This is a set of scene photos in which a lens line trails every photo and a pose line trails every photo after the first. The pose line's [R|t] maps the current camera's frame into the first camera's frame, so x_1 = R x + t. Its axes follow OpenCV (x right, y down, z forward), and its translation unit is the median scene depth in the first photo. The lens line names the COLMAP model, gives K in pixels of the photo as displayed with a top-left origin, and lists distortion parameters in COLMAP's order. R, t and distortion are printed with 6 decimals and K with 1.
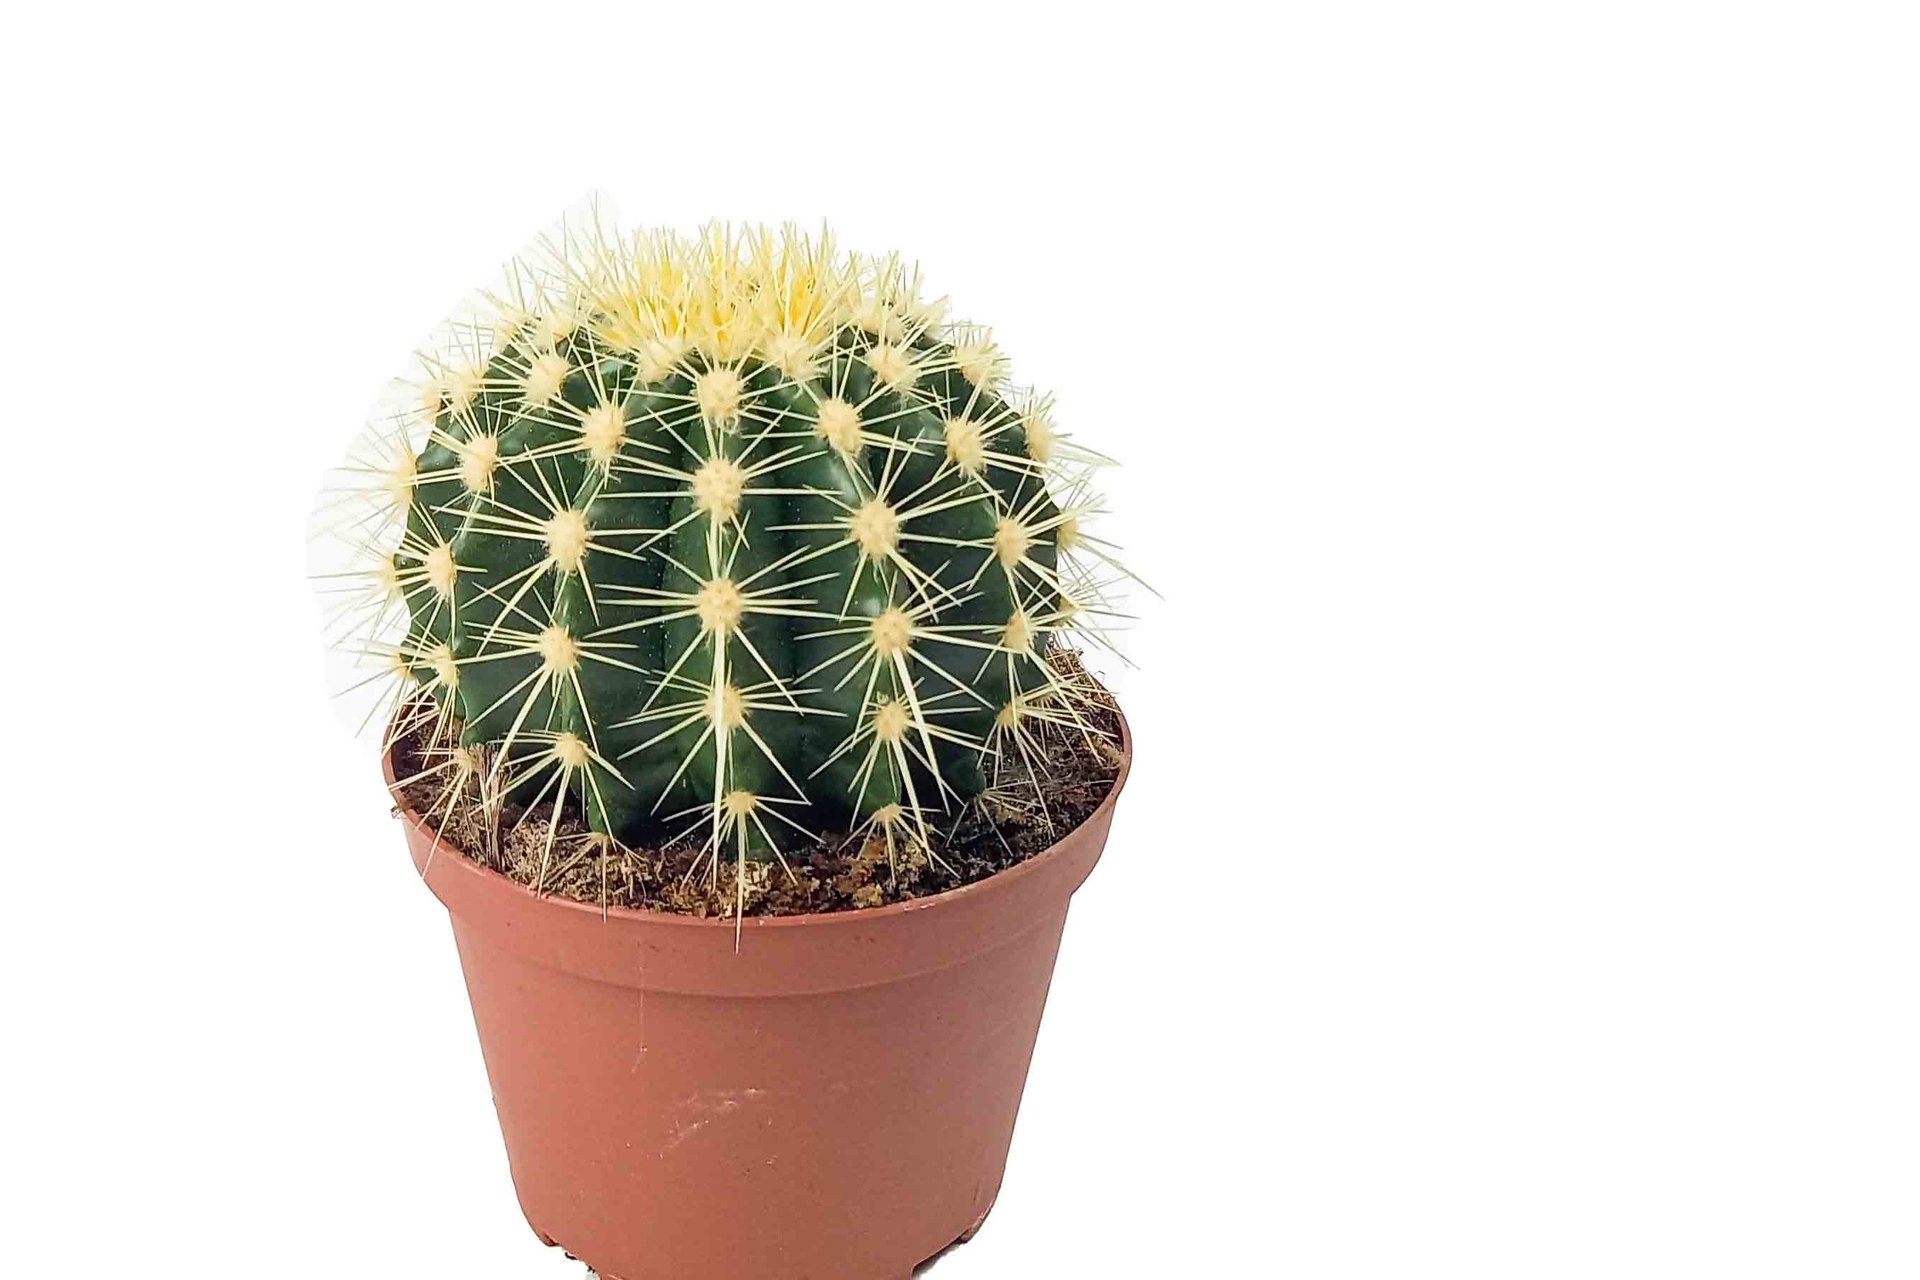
lens RADIAL K [[2266.0, 0, 969.5], [0, 2266.0, 652.9], [0, 0, 1]] dist [0.024605, 0.000000]
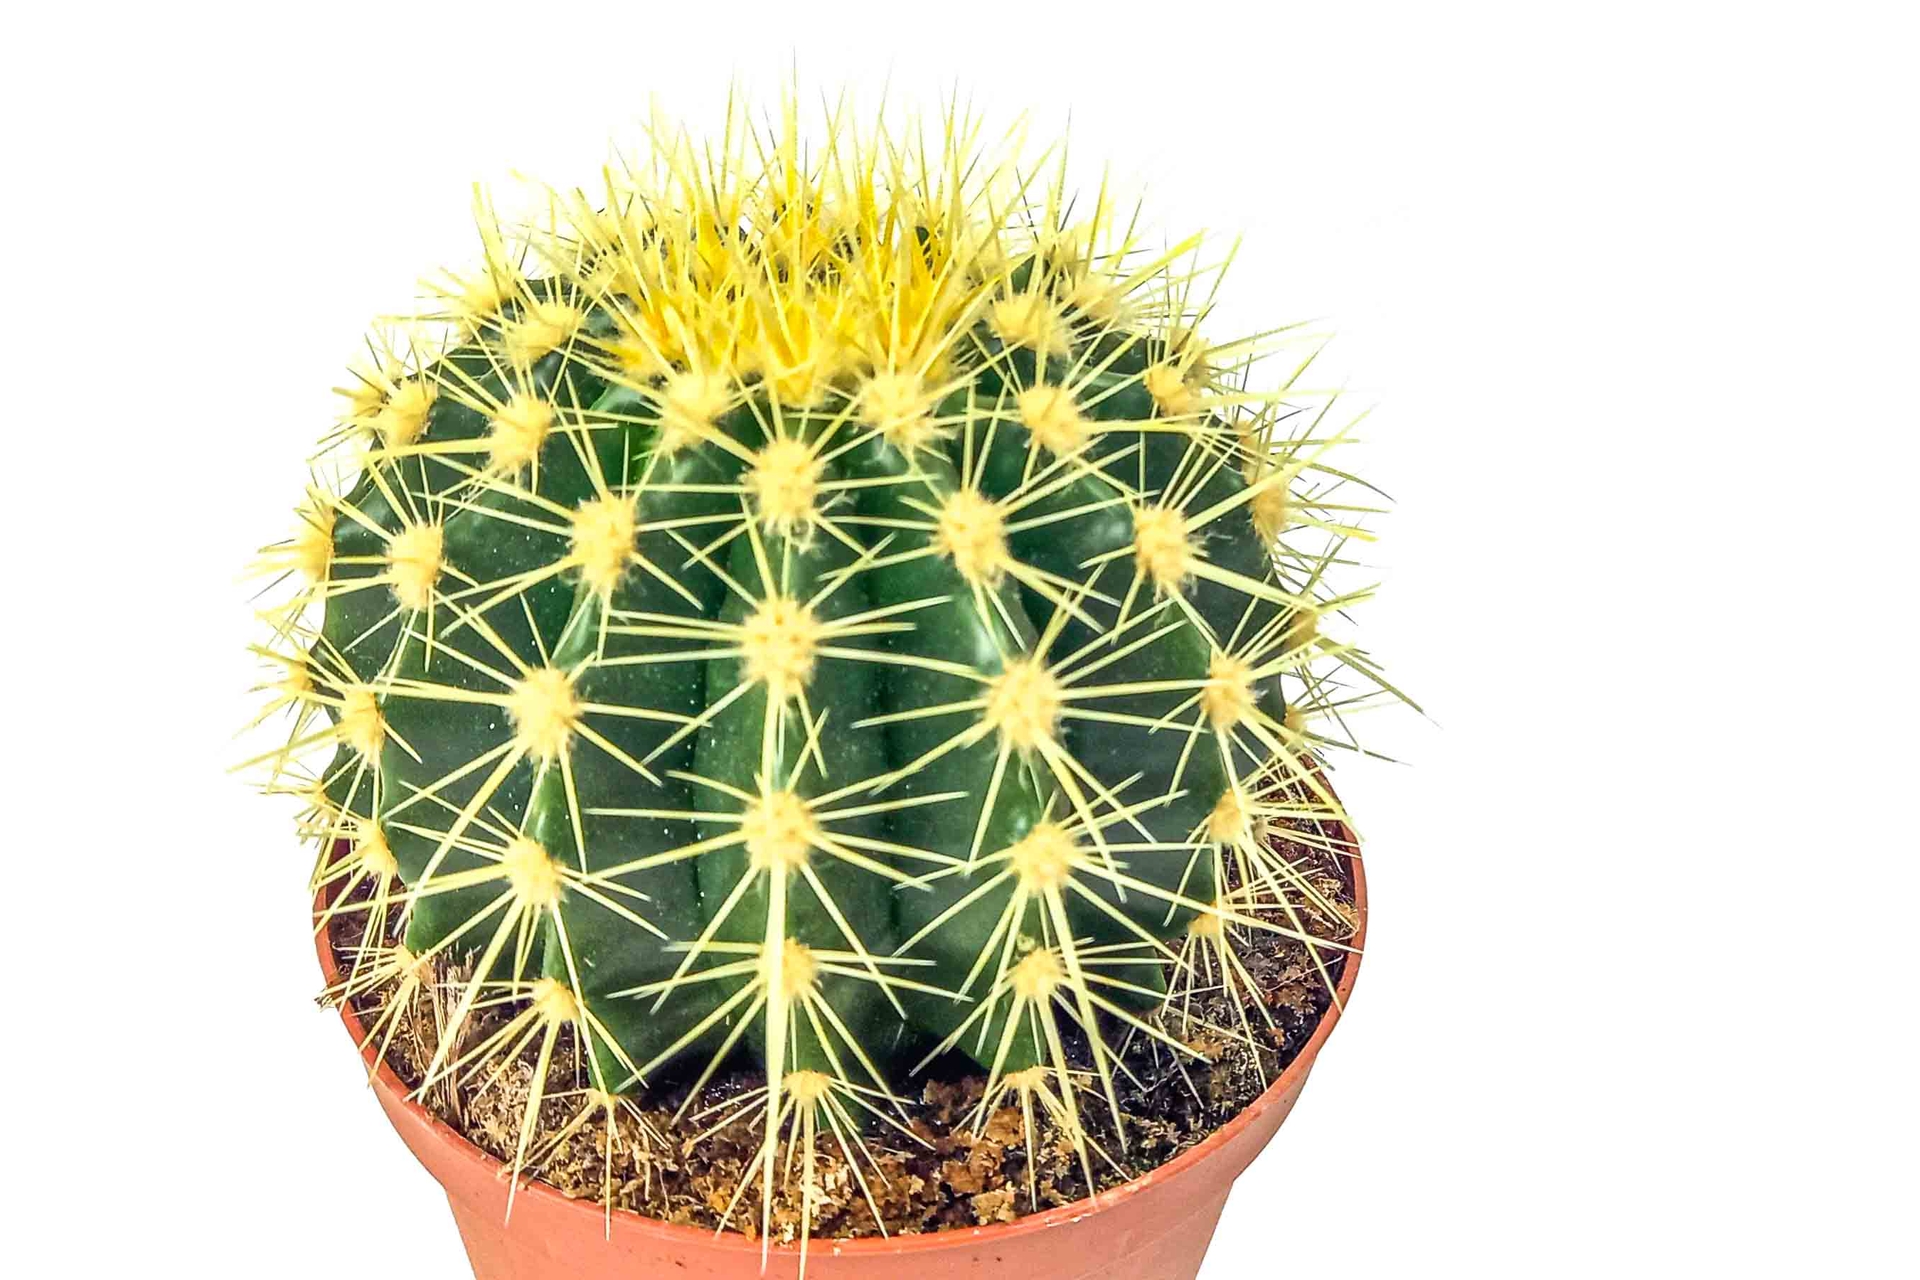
lens RADIAL K [[2266.0, 0, 929.5], [0, 2266.0, 672.0], [0, 0, 1]] dist [0.024605, 0.000000]
pose [[0.997922, 0.033419, -0.055096, -0.032232], [-0.023773, 0.985628, 0.167248, -0.164365], [0.059893, -0.165591, 0.984374, 0.360187]]
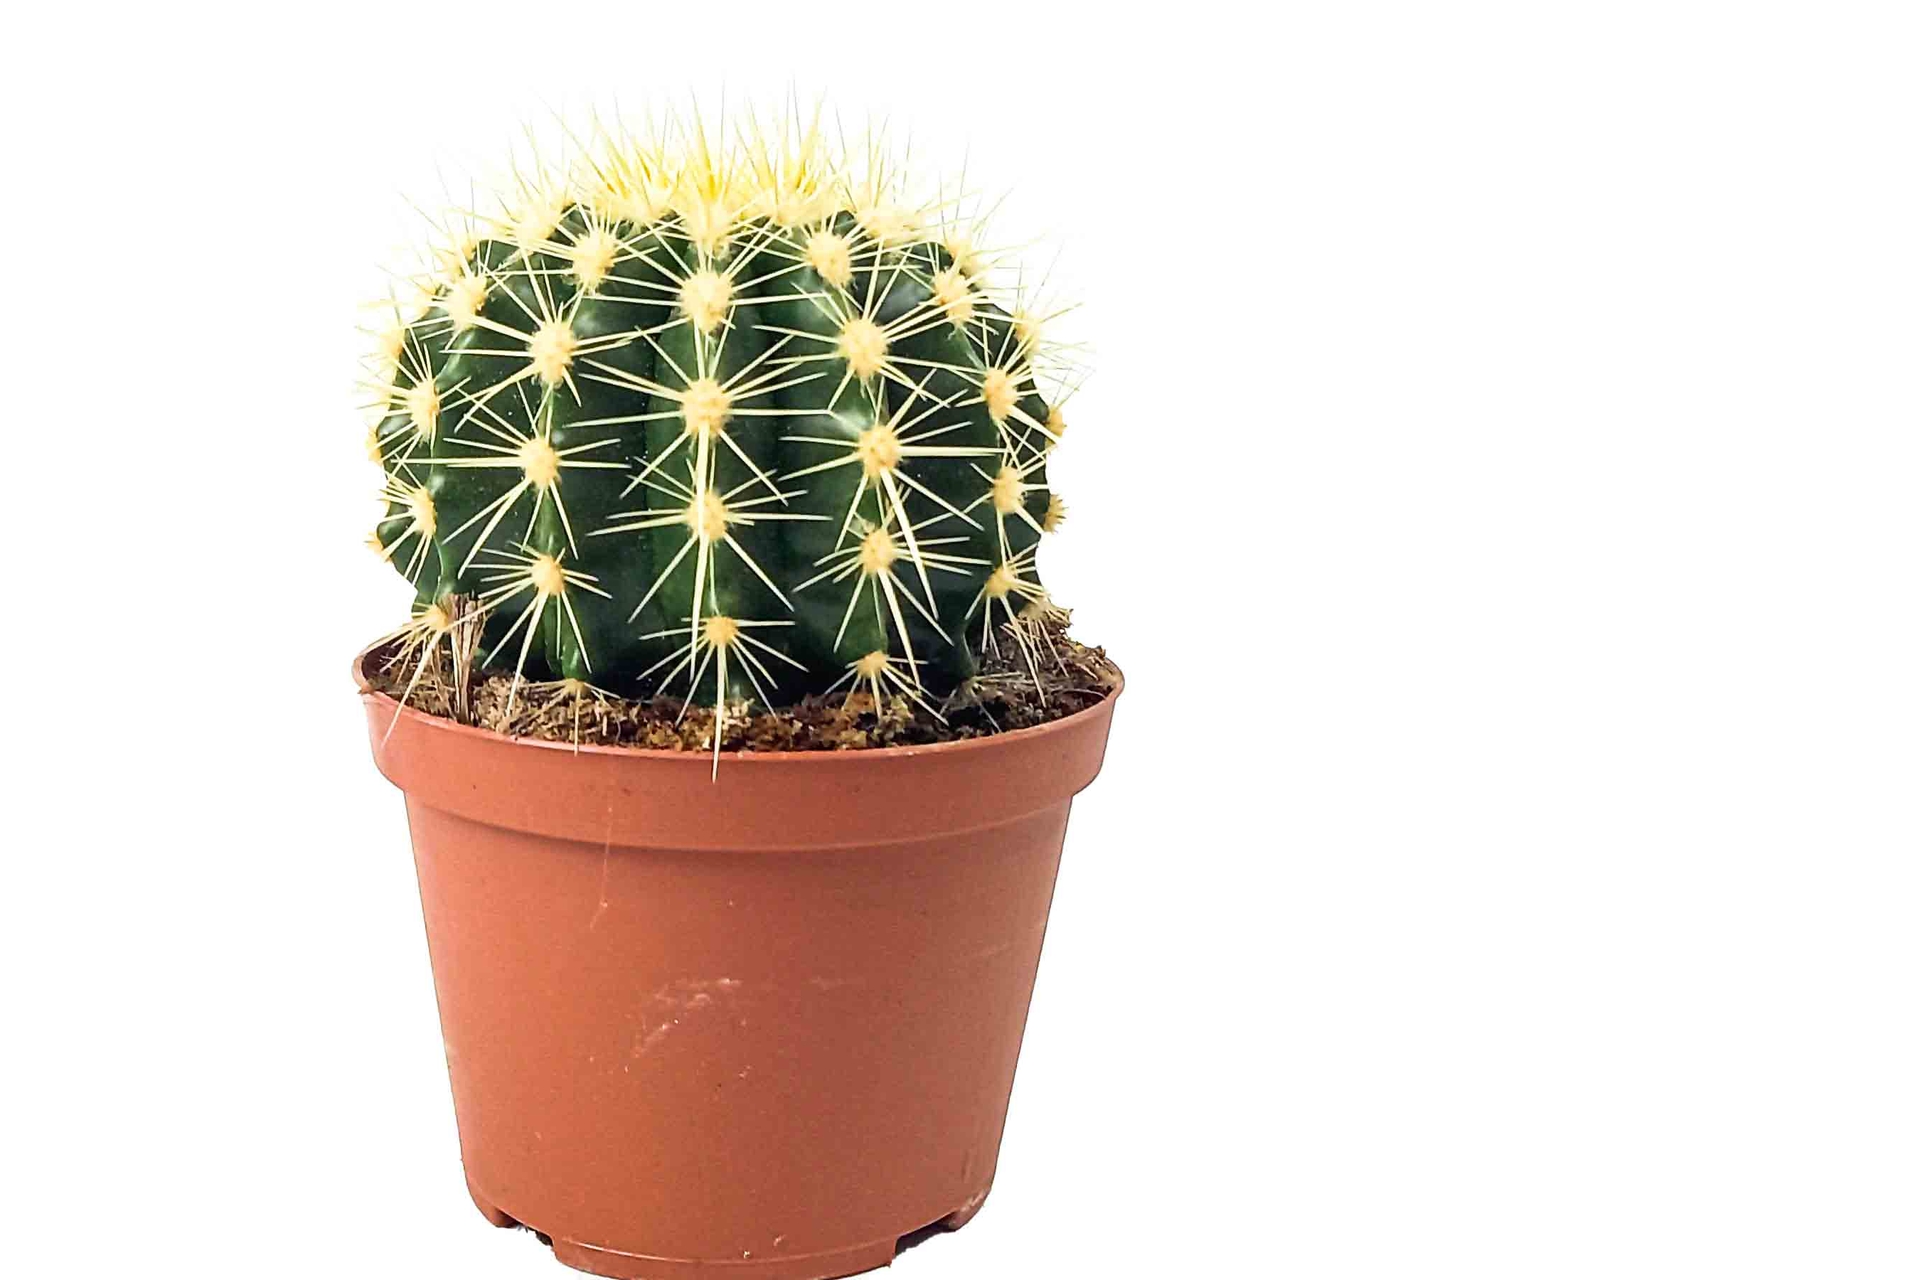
lens RADIAL K [[2266.0, 0, 969.9], [0, 2266.0, 624.7], [0, 0, 1]] dist [0.024605, 0.000000]
pose [[0.999980, -0.000733, 0.006294, -0.001003], [0.002184, 0.972266, -0.233869, 0.286845], [-0.005948, 0.233878, 0.972248, 0.058100]]
